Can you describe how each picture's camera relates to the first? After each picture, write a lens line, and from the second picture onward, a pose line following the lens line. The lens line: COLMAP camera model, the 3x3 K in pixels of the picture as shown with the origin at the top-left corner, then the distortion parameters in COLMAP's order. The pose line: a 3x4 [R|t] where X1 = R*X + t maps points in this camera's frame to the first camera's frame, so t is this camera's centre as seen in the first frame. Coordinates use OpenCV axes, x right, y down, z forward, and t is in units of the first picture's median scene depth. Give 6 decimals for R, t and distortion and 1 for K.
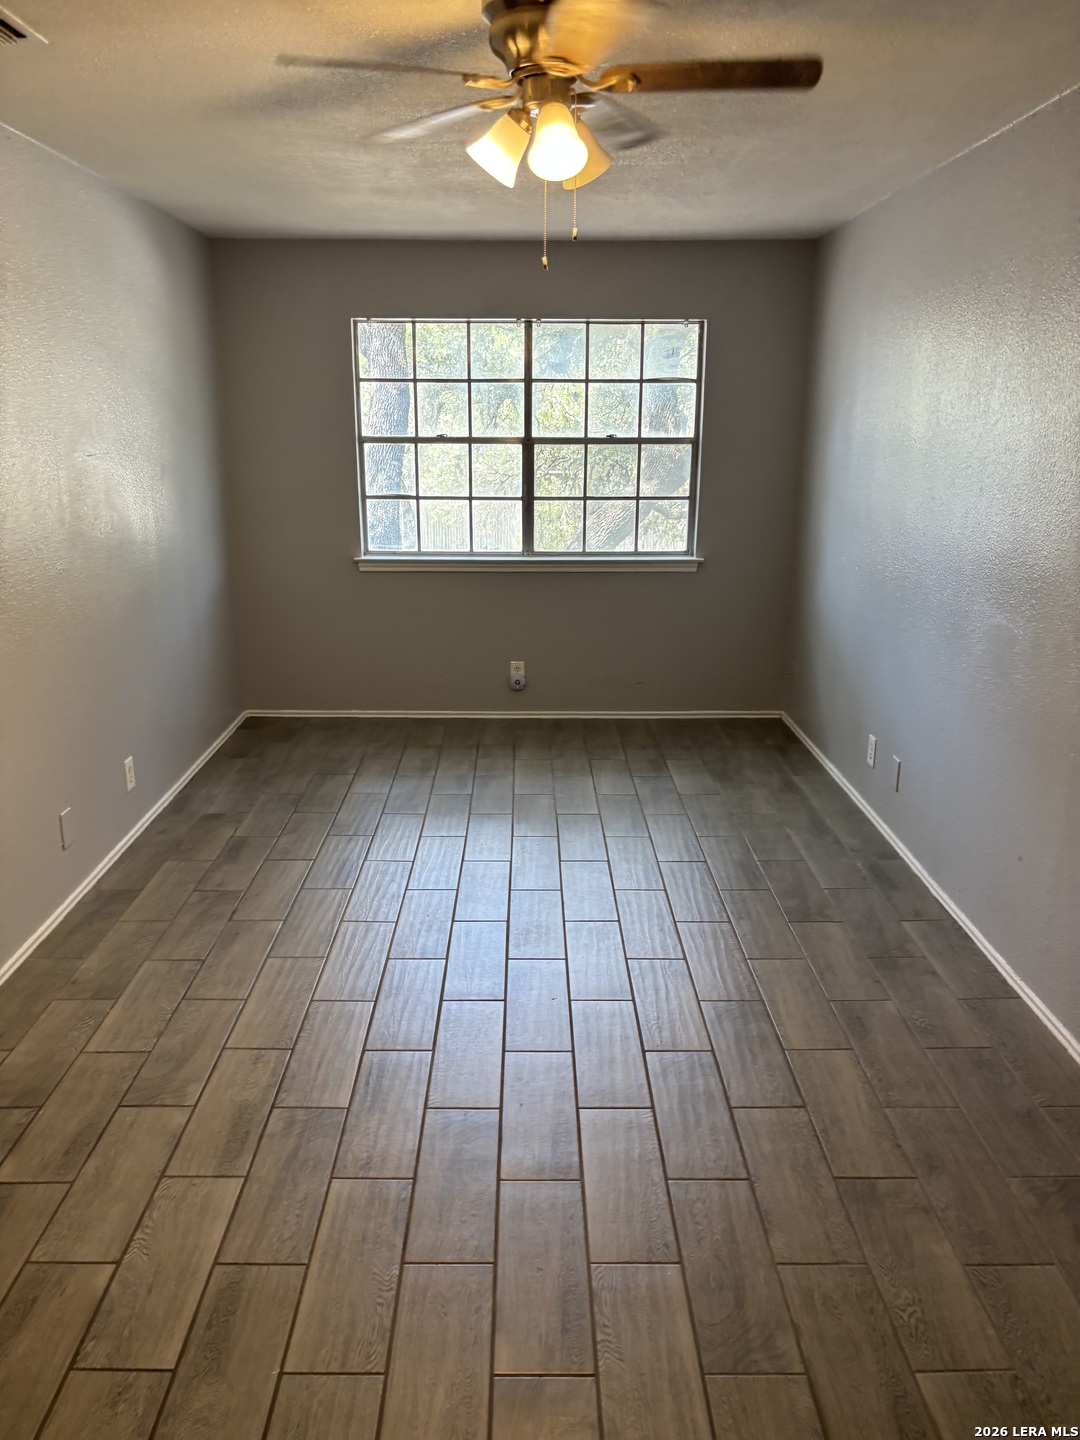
lens RADIAL K [[1093.4, 0, 531.9], [0, 1093.4, 730.5], [0, 0, 1]] dist [0.040327, -0.055318]
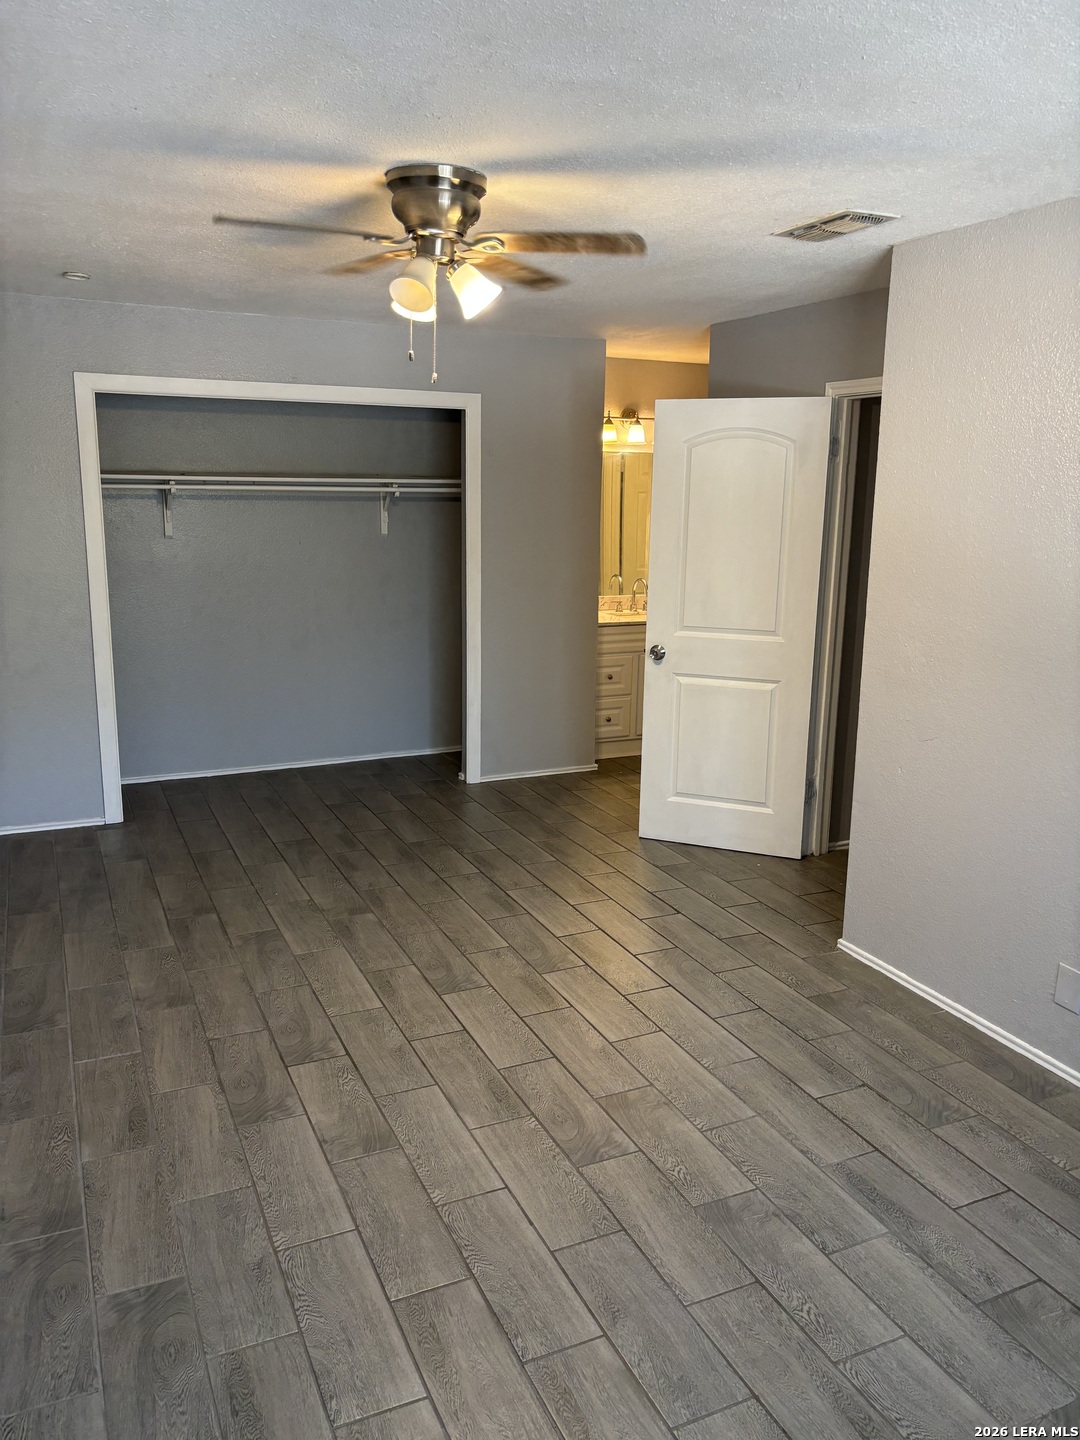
lens RADIAL K [[1093.4, 0, 535.2], [0, 1093.4, 719.0], [0, 0, 1]] dist [0.040327, -0.055318]
pose [[-0.911432, 0.072040, -0.405094, 0.208597], [-0.130905, 0.882623, 0.451487, -0.314841], [0.390071, 0.464529, -0.795021, 1.055184]]
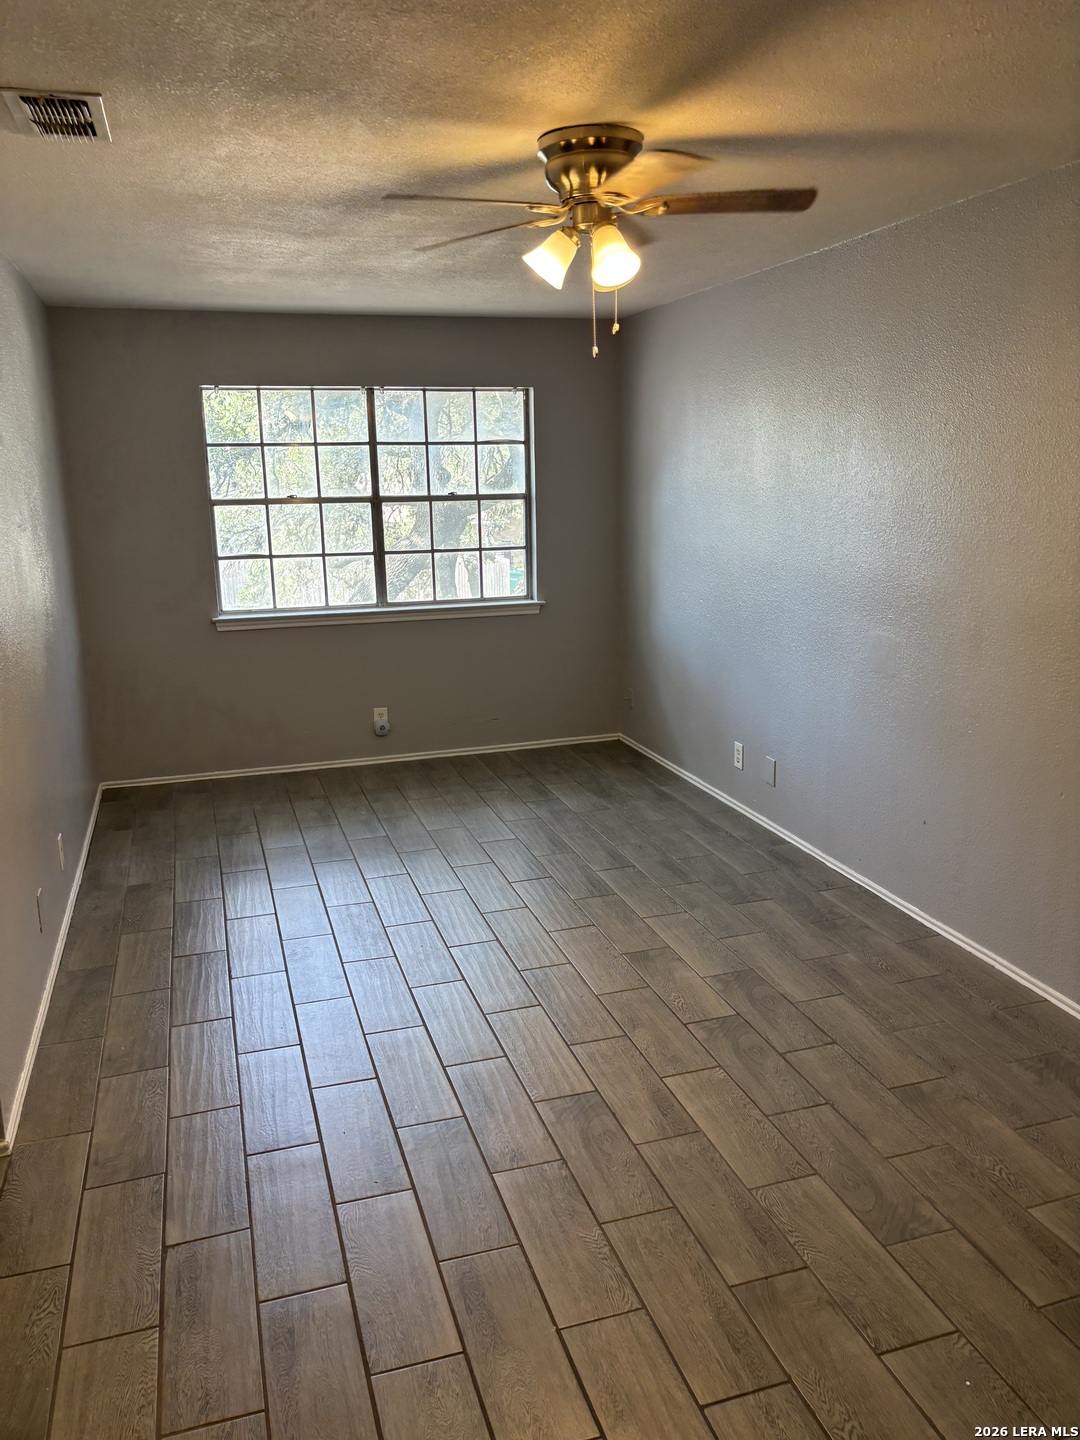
lens RADIAL K [[1093.4, 0, 539.5], [0, 1093.4, 706.4], [0, 0, 1]] dist [0.040327, -0.055318]
pose [[0.953955, -0.083198, 0.288179, -0.200050], [0.102017, 0.993480, -0.050887, 0.004024], [-0.282066, 0.077943, 0.956224, -0.043004]]
